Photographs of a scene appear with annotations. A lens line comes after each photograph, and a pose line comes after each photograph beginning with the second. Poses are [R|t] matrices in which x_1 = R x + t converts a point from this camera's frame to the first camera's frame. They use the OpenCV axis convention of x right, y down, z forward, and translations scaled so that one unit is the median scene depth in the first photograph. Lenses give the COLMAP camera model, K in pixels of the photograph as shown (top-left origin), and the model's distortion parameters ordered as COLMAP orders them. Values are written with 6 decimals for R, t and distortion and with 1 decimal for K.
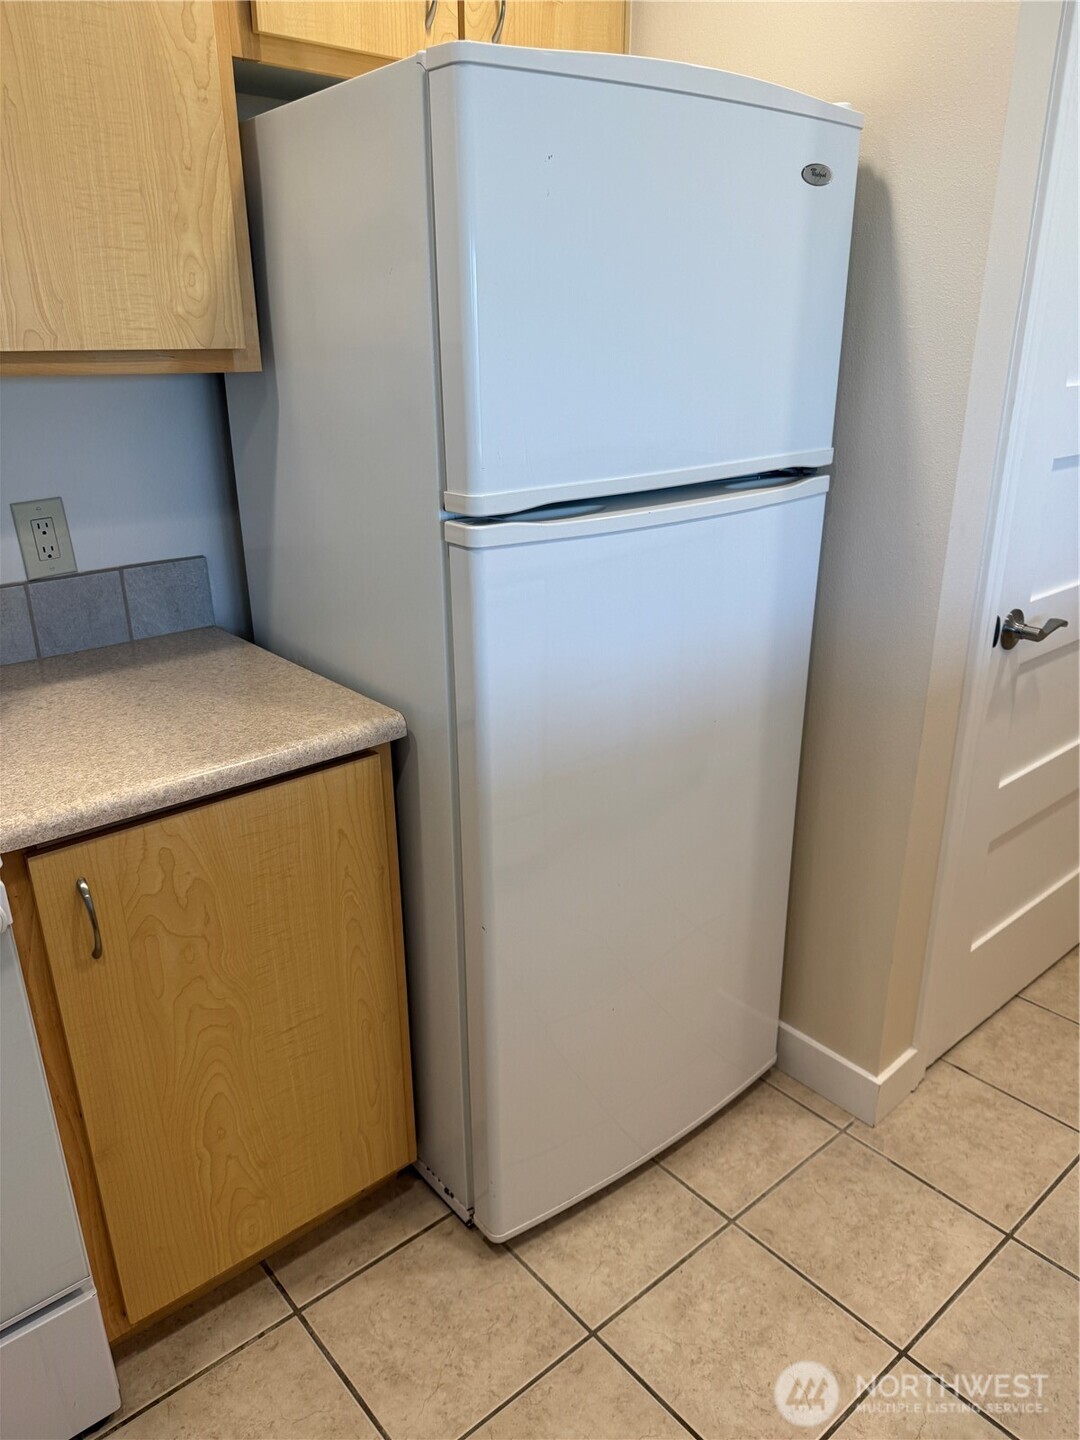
lens RADIAL K [[1015.8, 0, 544.4], [0, 1015.8, 728.3], [0, 0, 1]] dist [0.120481, -0.174124]
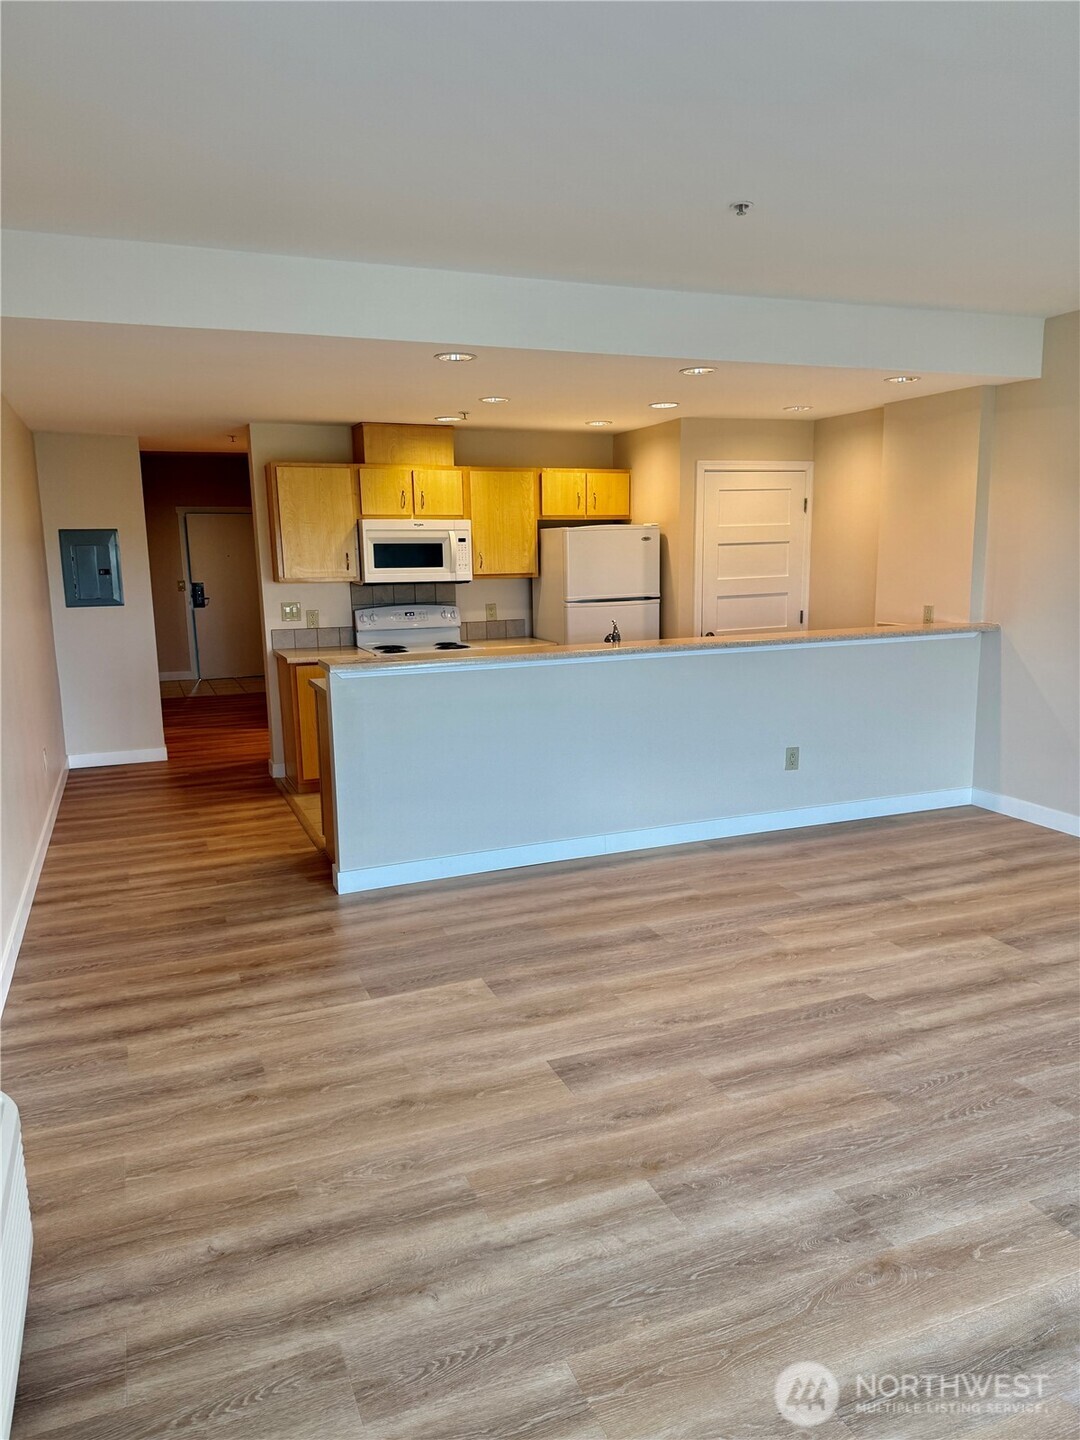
lens RADIAL K [[1015.8, 0, 544.4], [0, 1015.8, 728.3], [0, 0, 1]] dist [0.120481, -0.174124]
pose [[0.945781, 0.045256, -0.321637, 1.332284], [-0.101770, 0.981672, -0.161128, 1.126296], [0.308450, 0.185125, 0.933053, -3.341900]]
